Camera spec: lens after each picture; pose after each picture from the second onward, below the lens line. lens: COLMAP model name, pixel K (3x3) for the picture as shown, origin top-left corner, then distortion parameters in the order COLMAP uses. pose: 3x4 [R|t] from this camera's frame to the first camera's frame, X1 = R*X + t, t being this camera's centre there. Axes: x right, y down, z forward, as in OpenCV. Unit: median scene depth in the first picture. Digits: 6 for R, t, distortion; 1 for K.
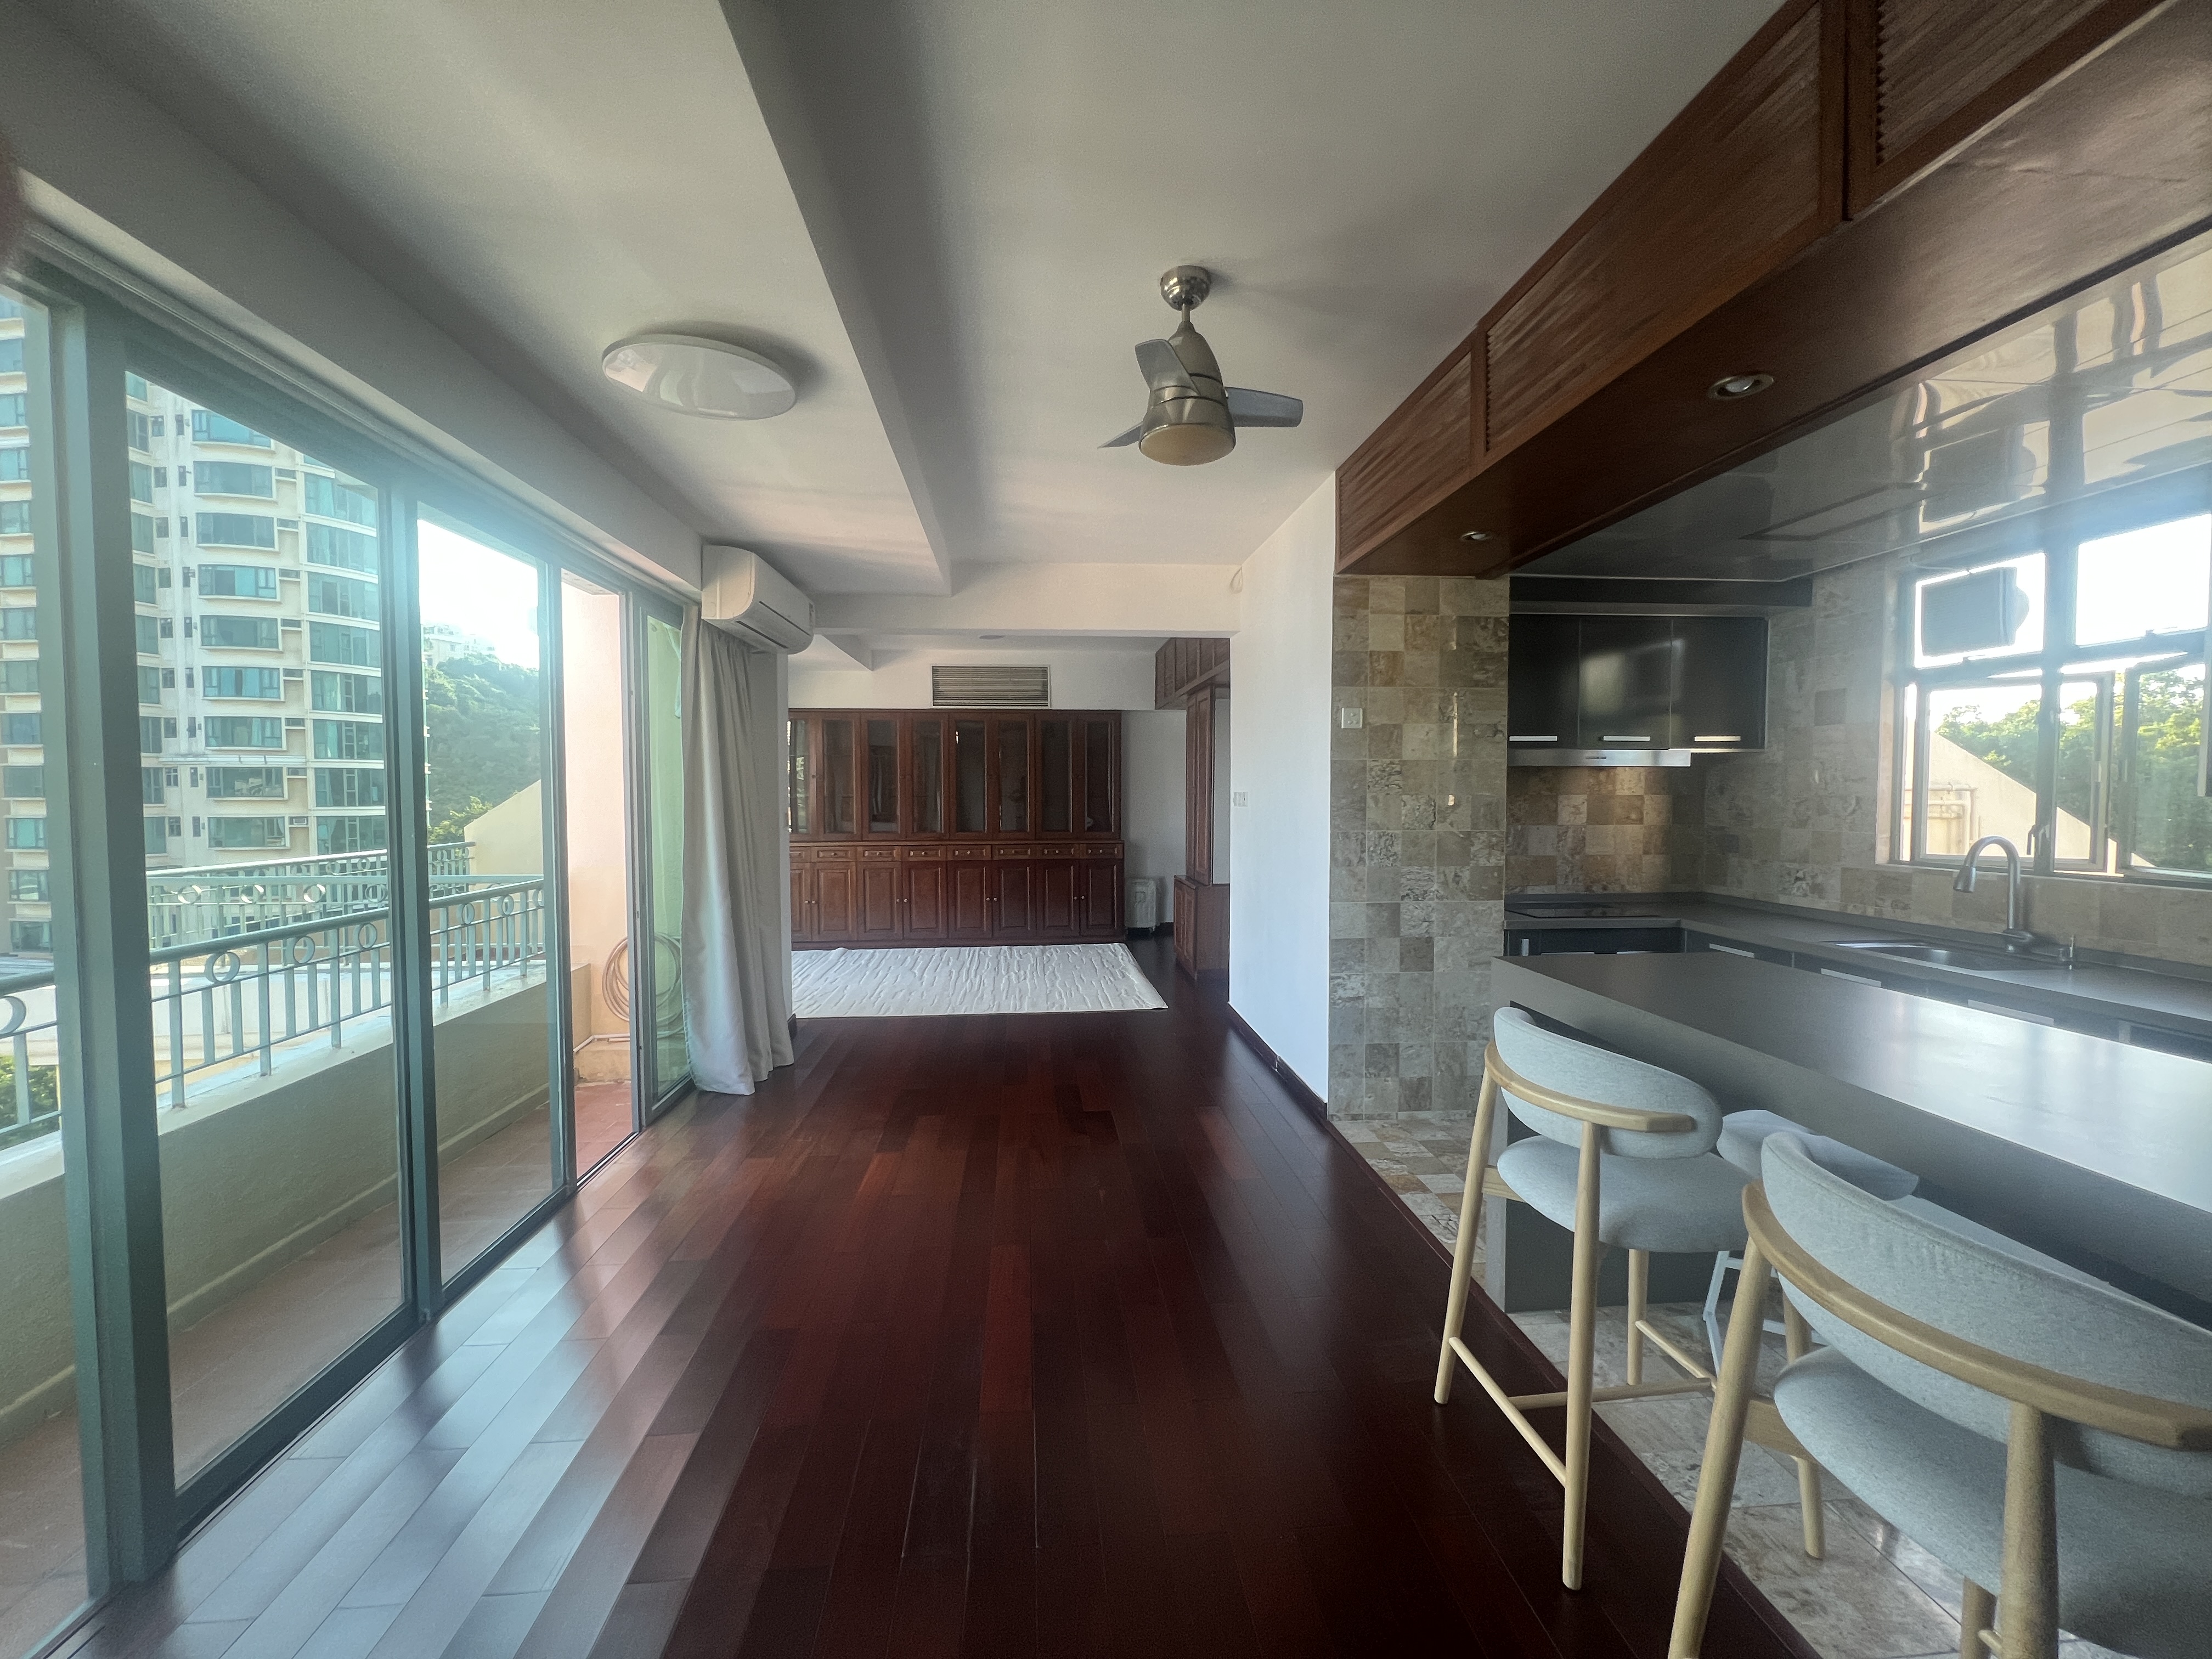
lens RADIAL K [[881.0, 0, 1106.0], [0, 881.0, 829.5], [0, 0, 1]] dist [0.000785, 0.000309]
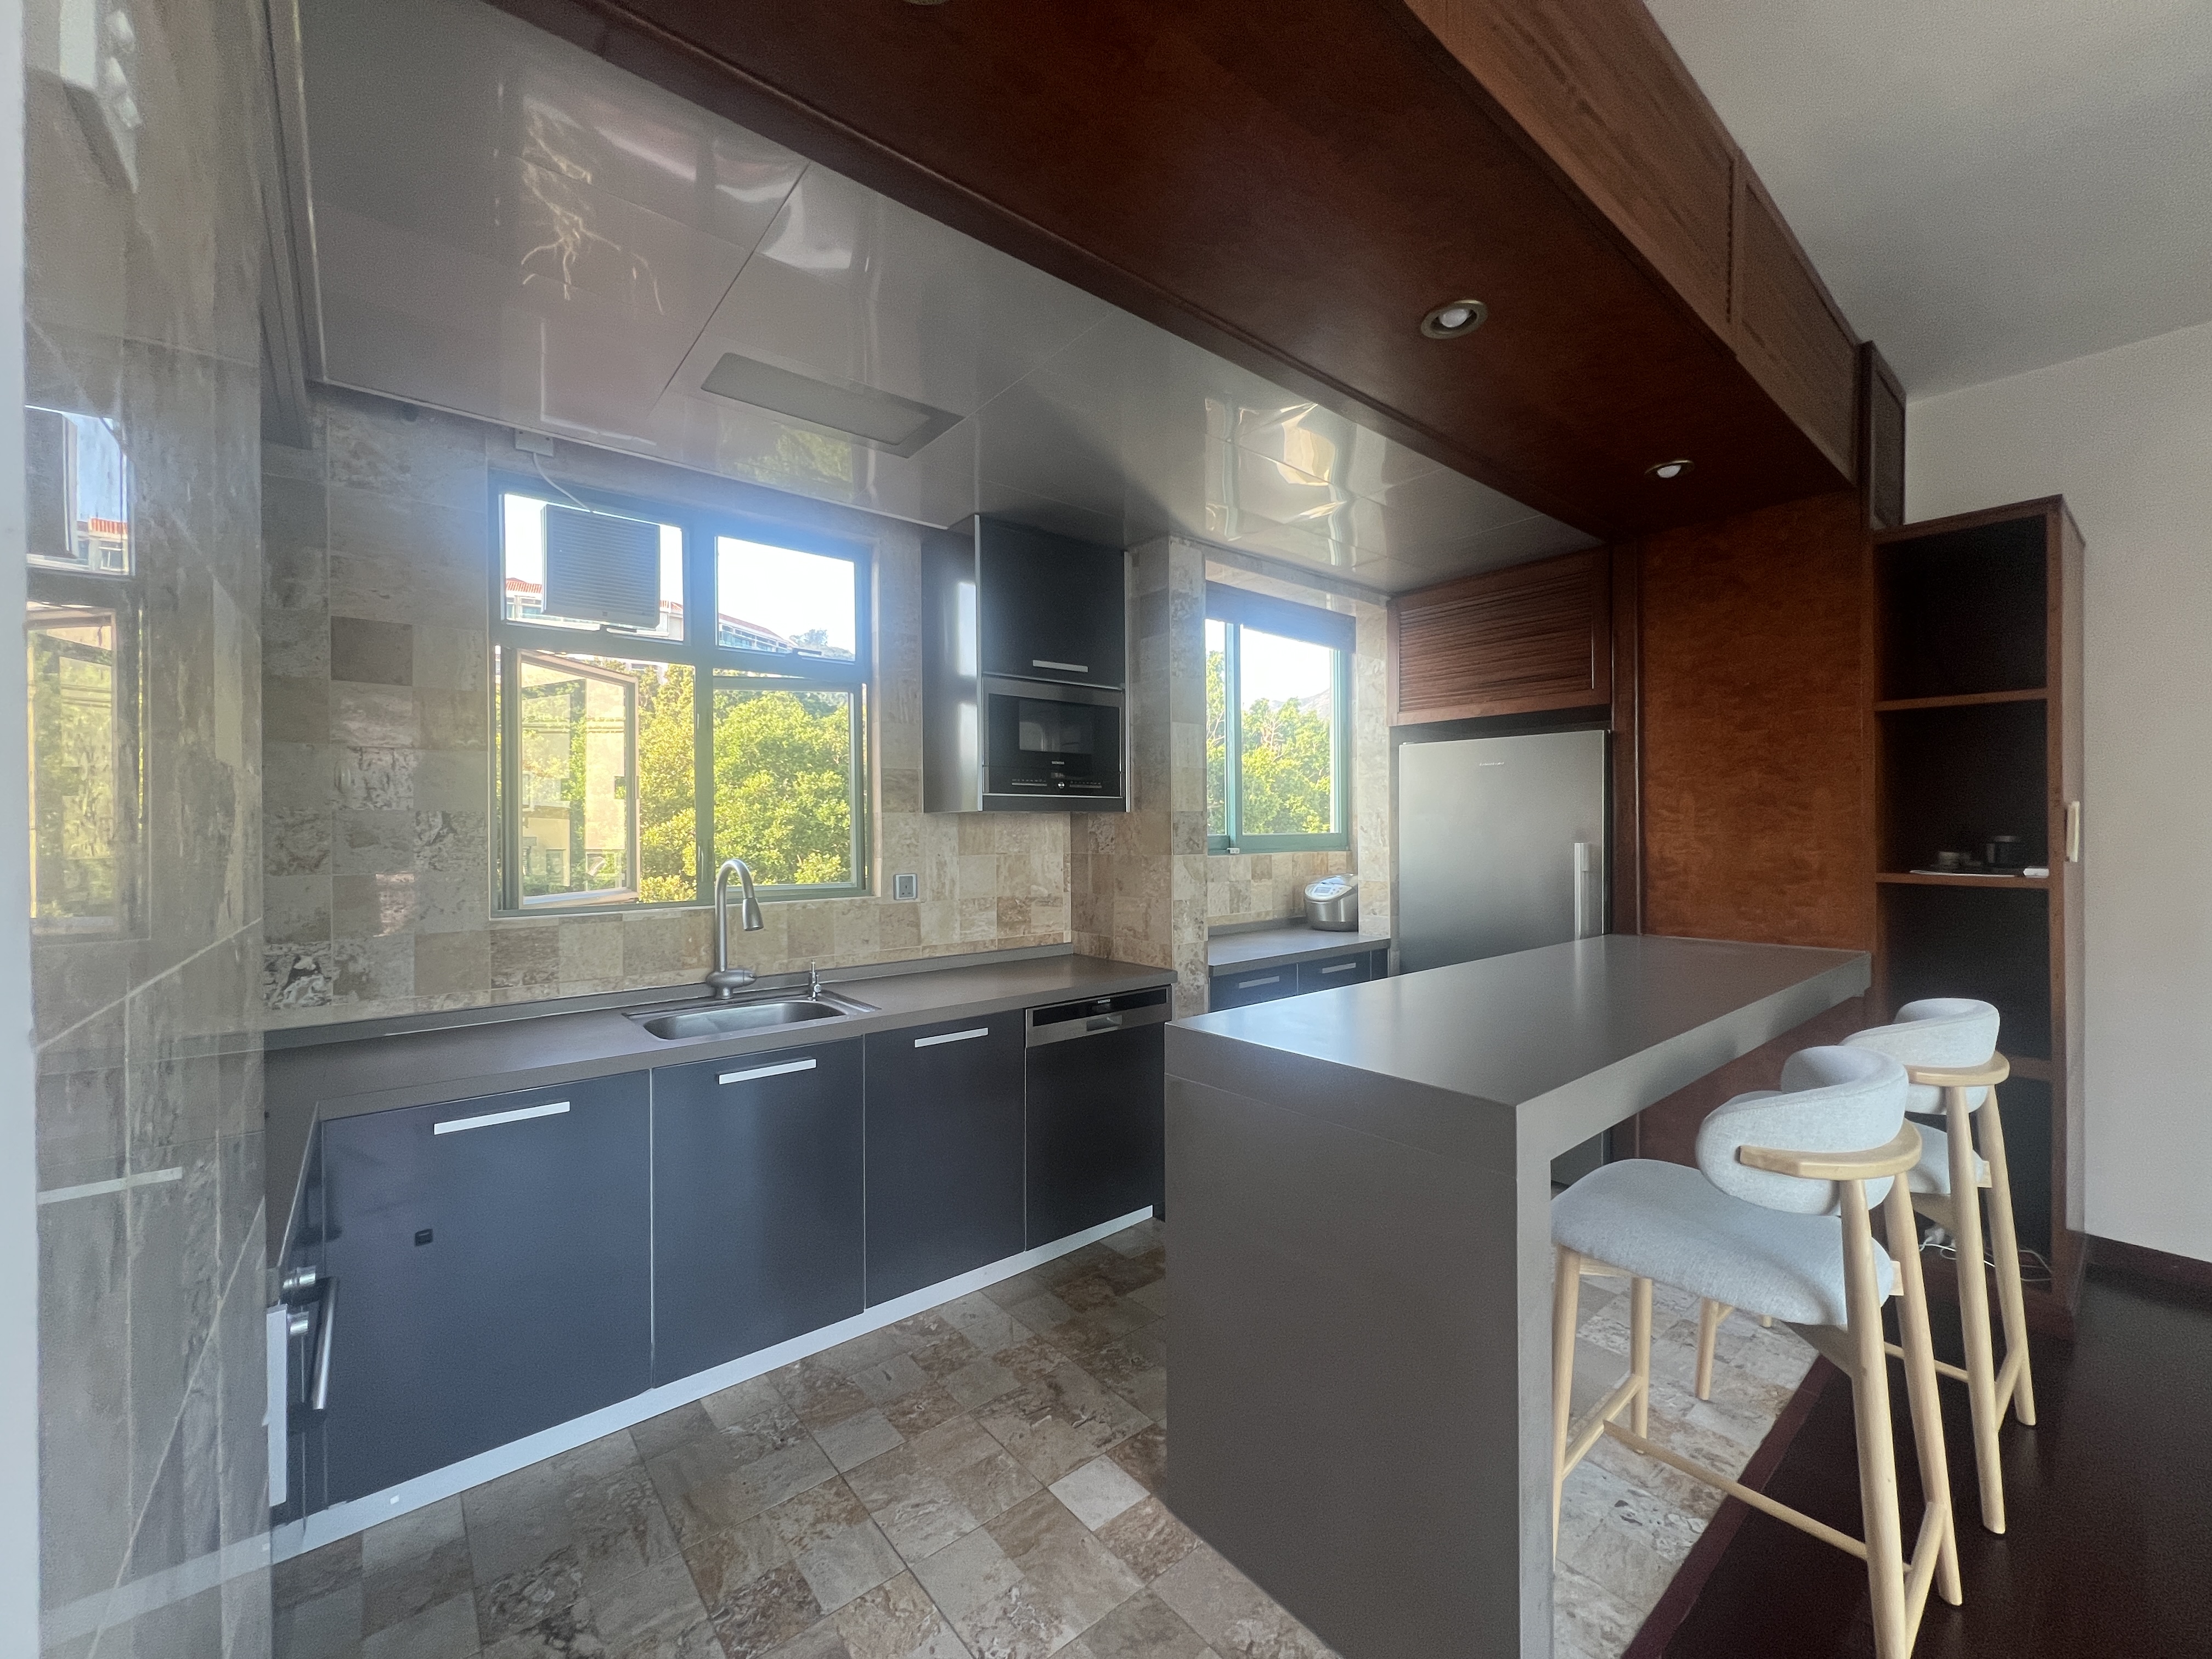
lens RADIAL K [[884.6, 0, 1102.6], [0, 884.6, 829.3], [0, 0, 1]] dist [-0.002680, 0.000236]
pose [[-0.563467, 0.007328, 0.826106, 0.098788], [0.044316, 0.998789, 0.021367, -0.019145], [-0.824949, 0.048649, -0.563110, 0.936011]]
